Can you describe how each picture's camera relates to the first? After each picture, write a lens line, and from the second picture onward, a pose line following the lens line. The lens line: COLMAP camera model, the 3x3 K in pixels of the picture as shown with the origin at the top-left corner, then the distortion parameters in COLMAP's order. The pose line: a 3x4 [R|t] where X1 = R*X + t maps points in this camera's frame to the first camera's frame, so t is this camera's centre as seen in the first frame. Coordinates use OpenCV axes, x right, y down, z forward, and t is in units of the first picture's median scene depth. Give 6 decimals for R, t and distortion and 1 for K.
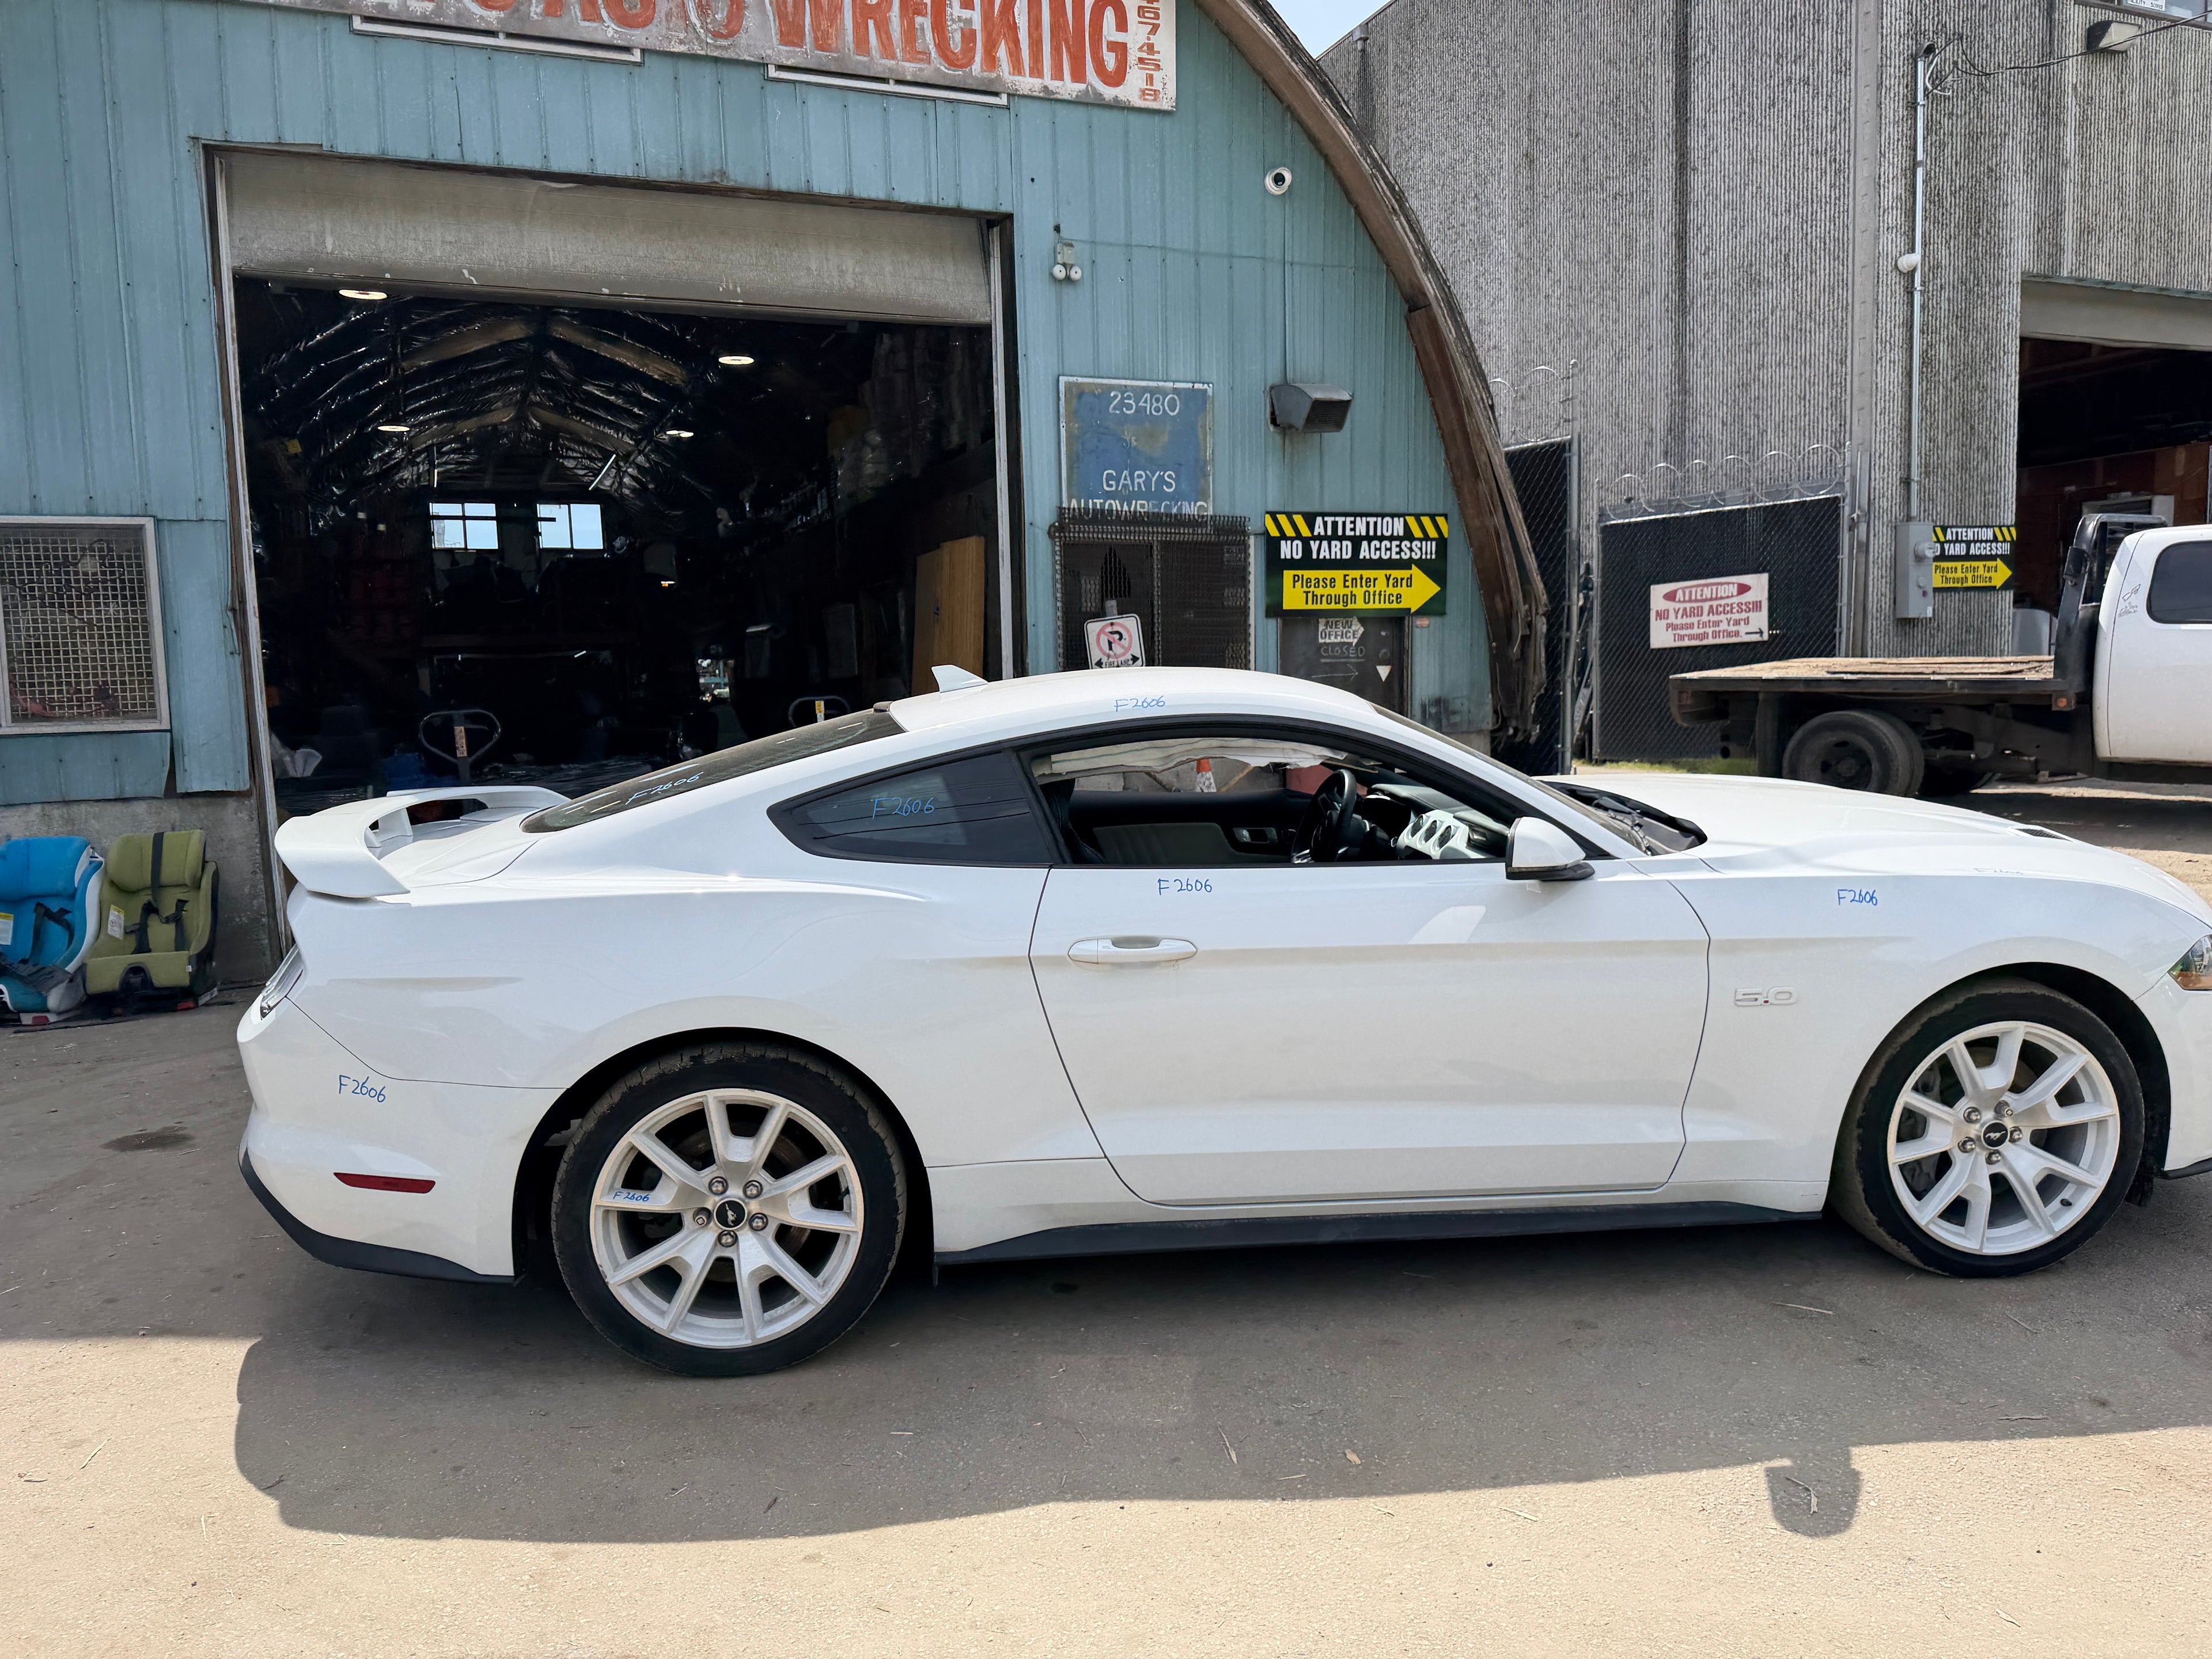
lens RADIAL K [[1558.6, 0, 1119.9], [0, 1558.6, 846.6], [0, 0, 1]] dist [0.141034, -0.250265]
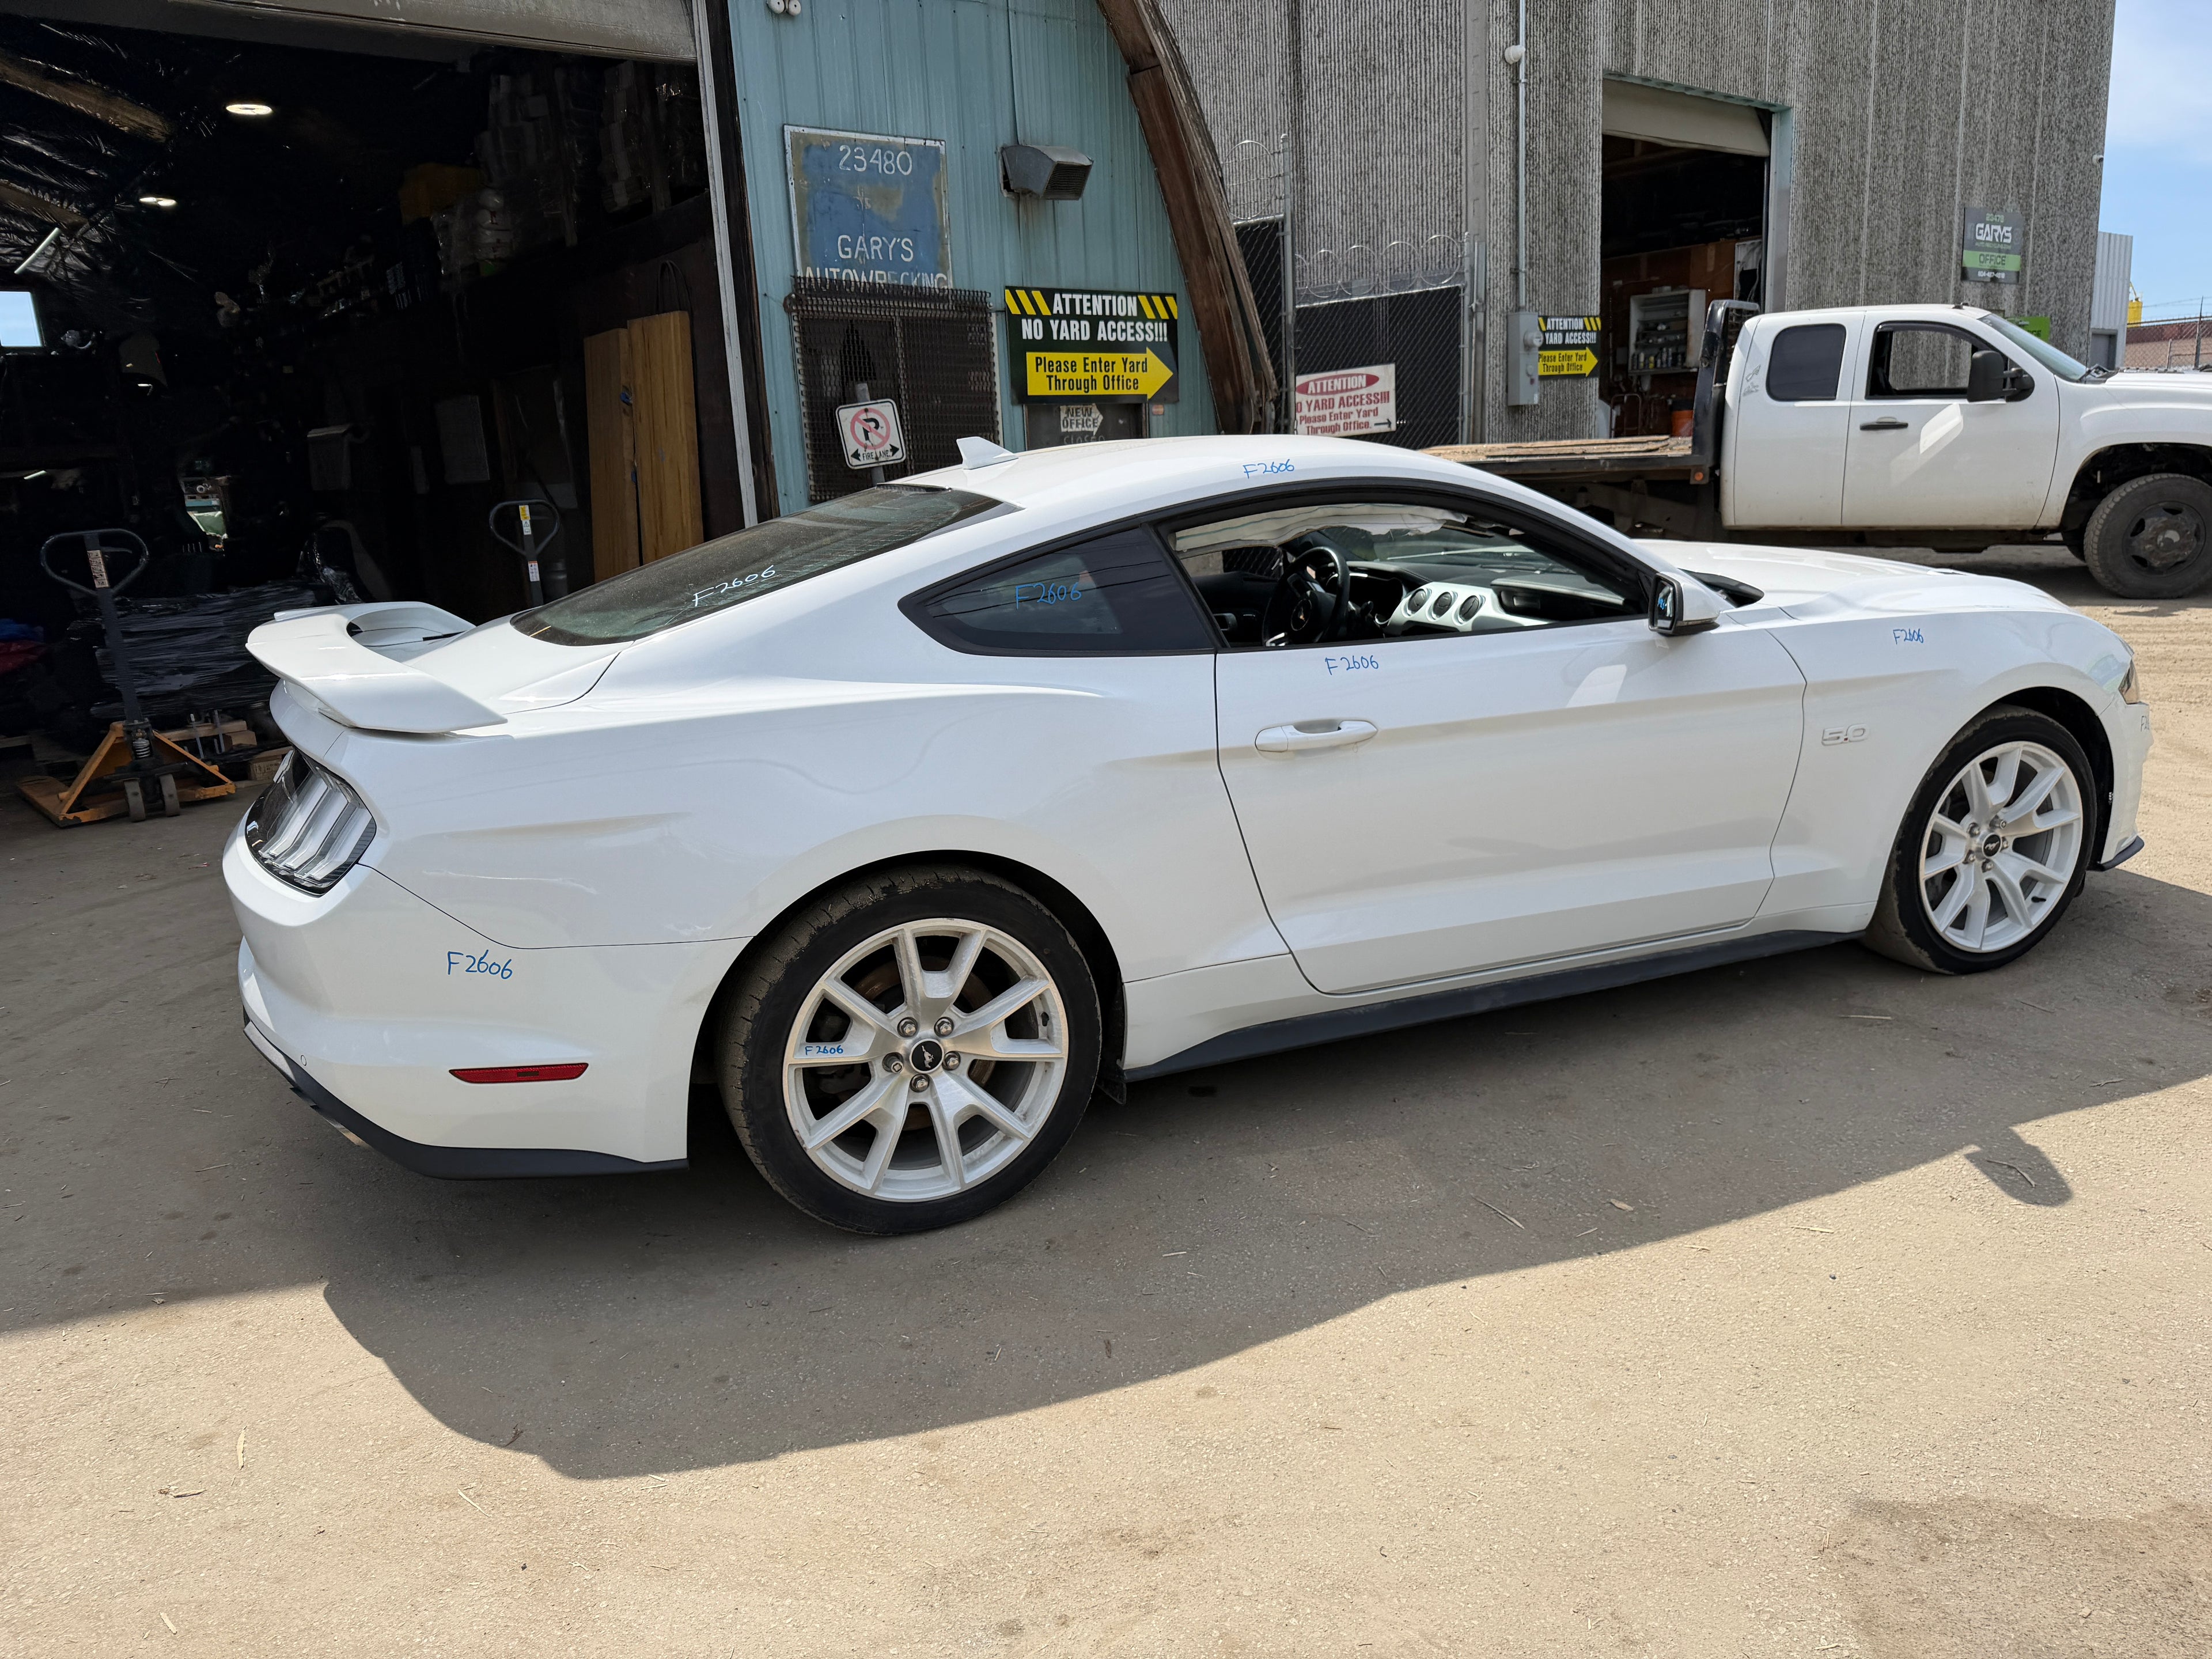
lens RADIAL K [[1562.3, 0, 1129.5], [0, 1562.3, 840.5], [0, 0, 1]] dist [0.191813, -0.432285]
pose [[0.954216, -0.090023, 0.285252, -0.140757], [0.057345, 0.991004, 0.120924, 0.003340], [-0.293571, -0.099030, 0.950794, 0.046498]]
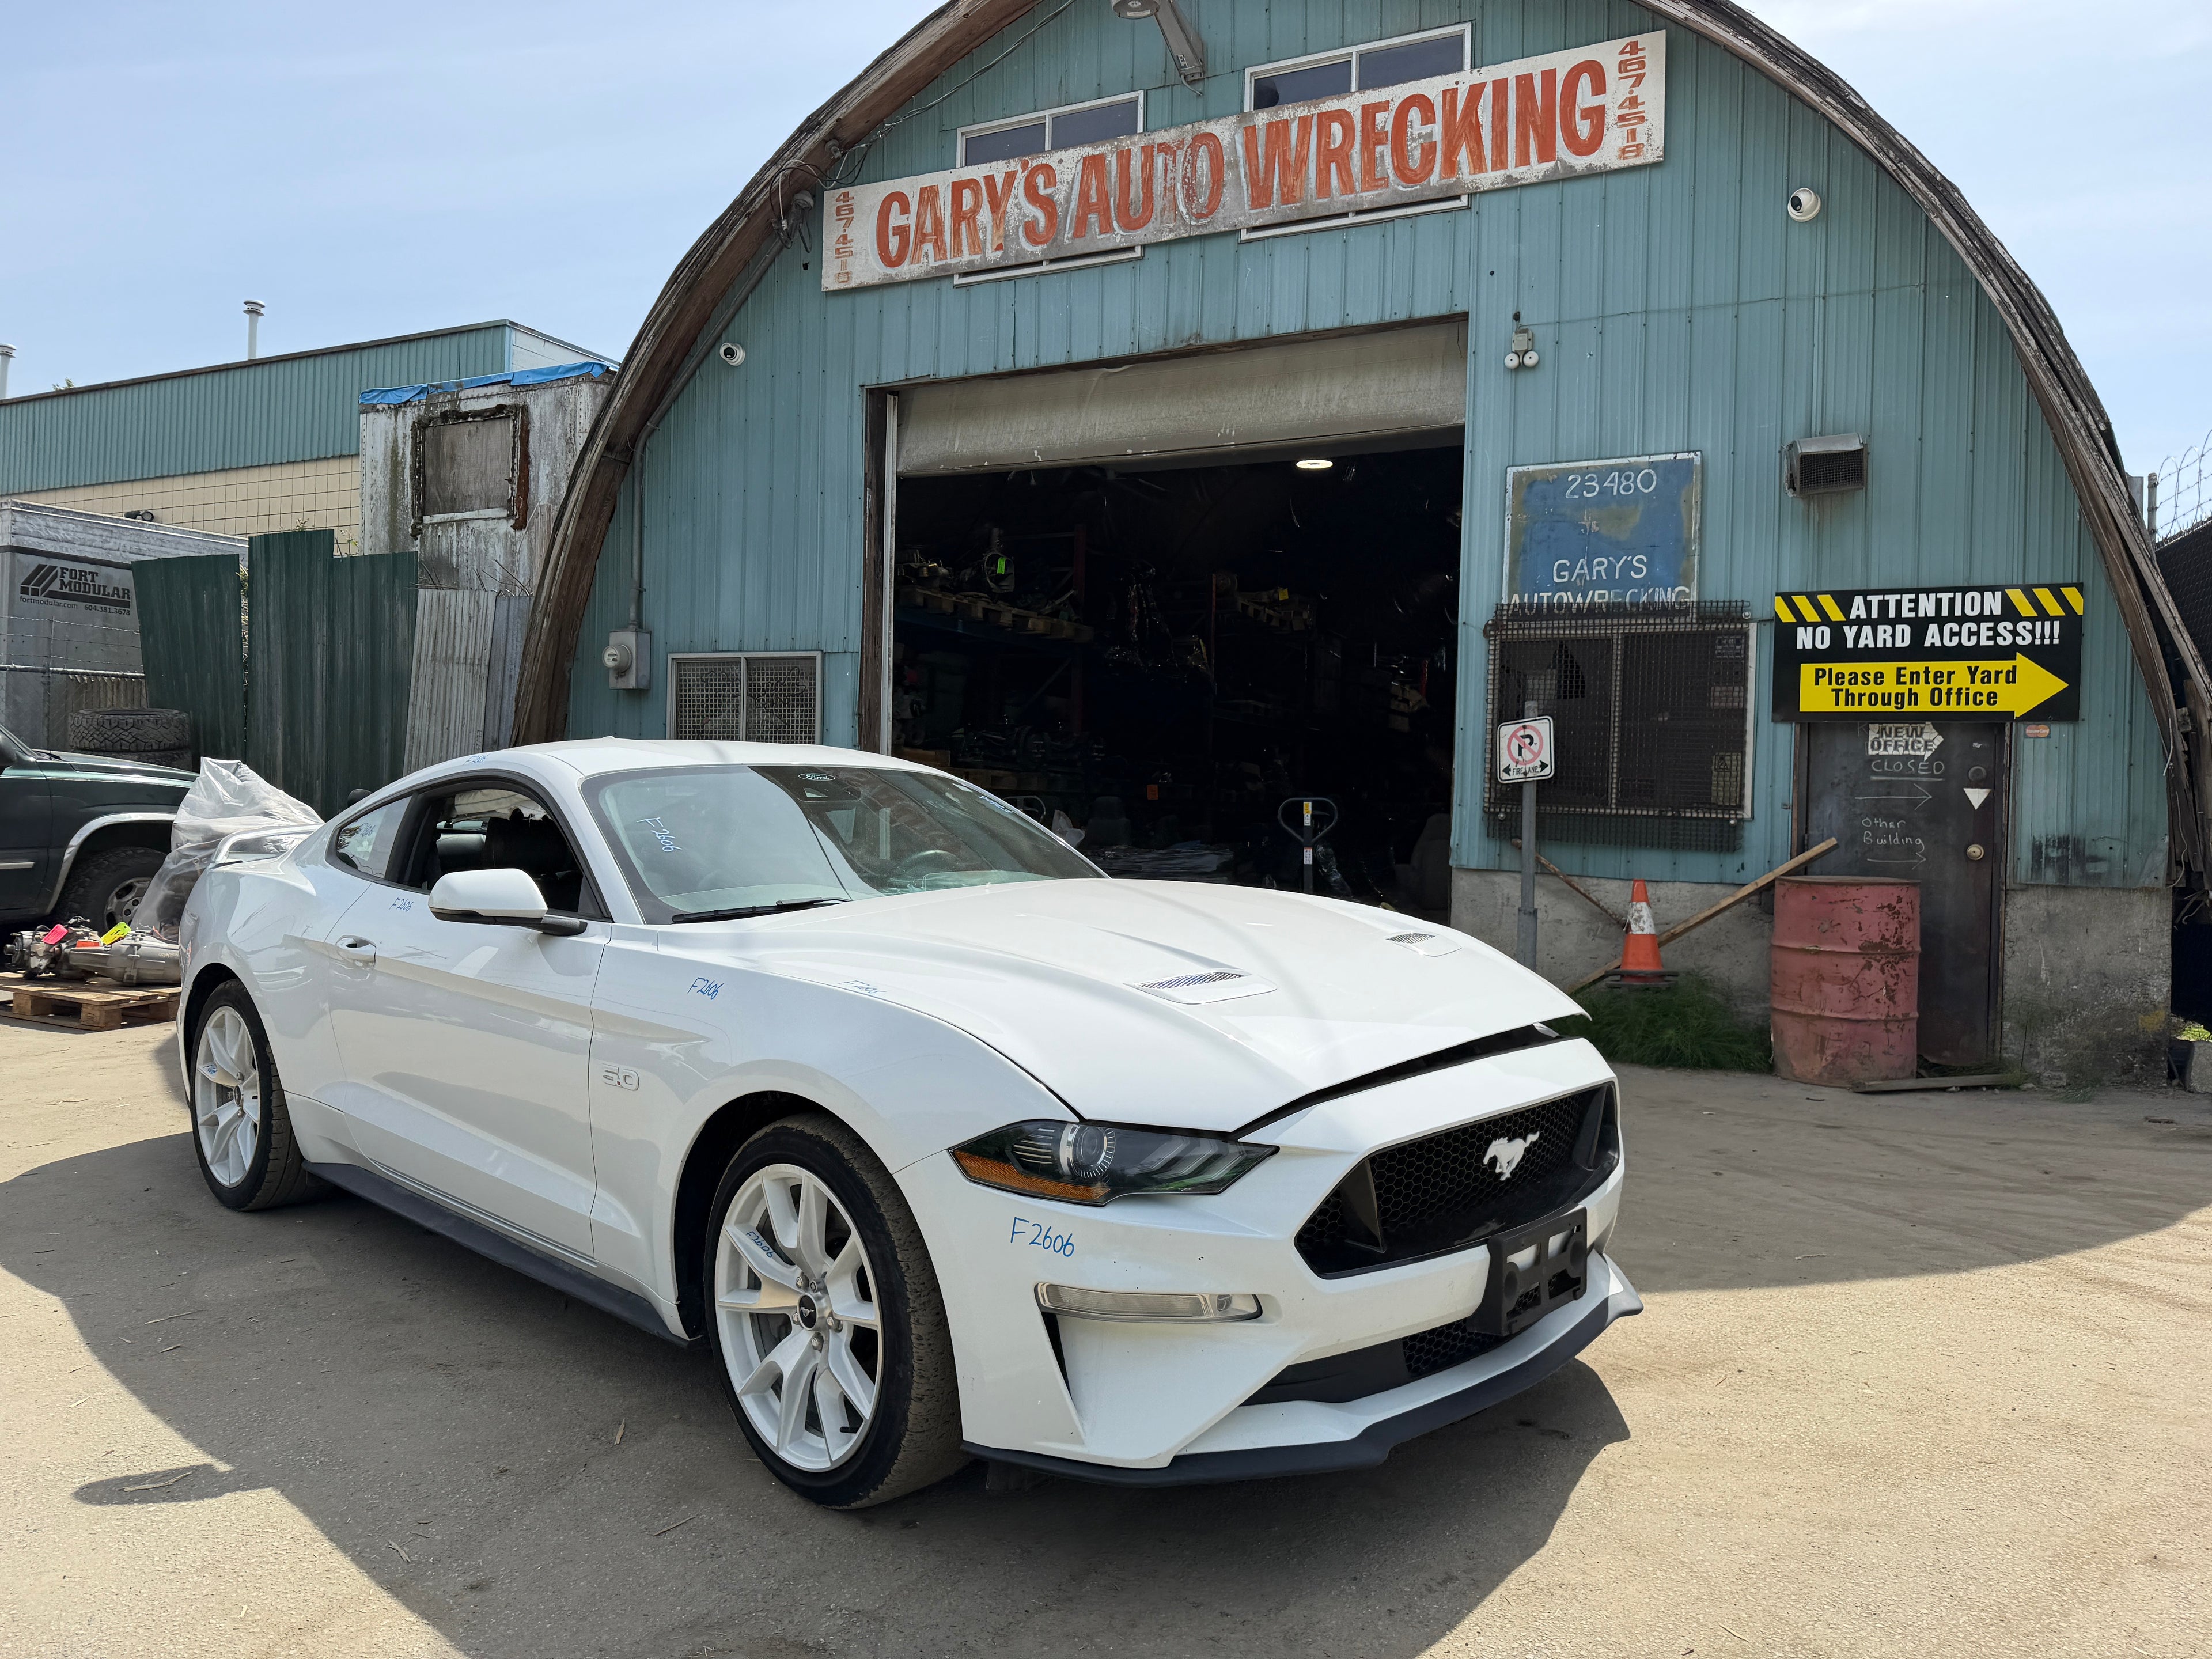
lens RADIAL K [[1573.6, 0, 1111.7], [0, 1573.6, 824.5], [0, 0, 1]] dist [0.052588, -0.087397]
pose [[0.653323, 0.048321, -0.755535, 0.510056], [-0.121105, 0.991781, -0.041290, -0.020126], [0.747330, 0.118475, 0.653805, 0.228214]]
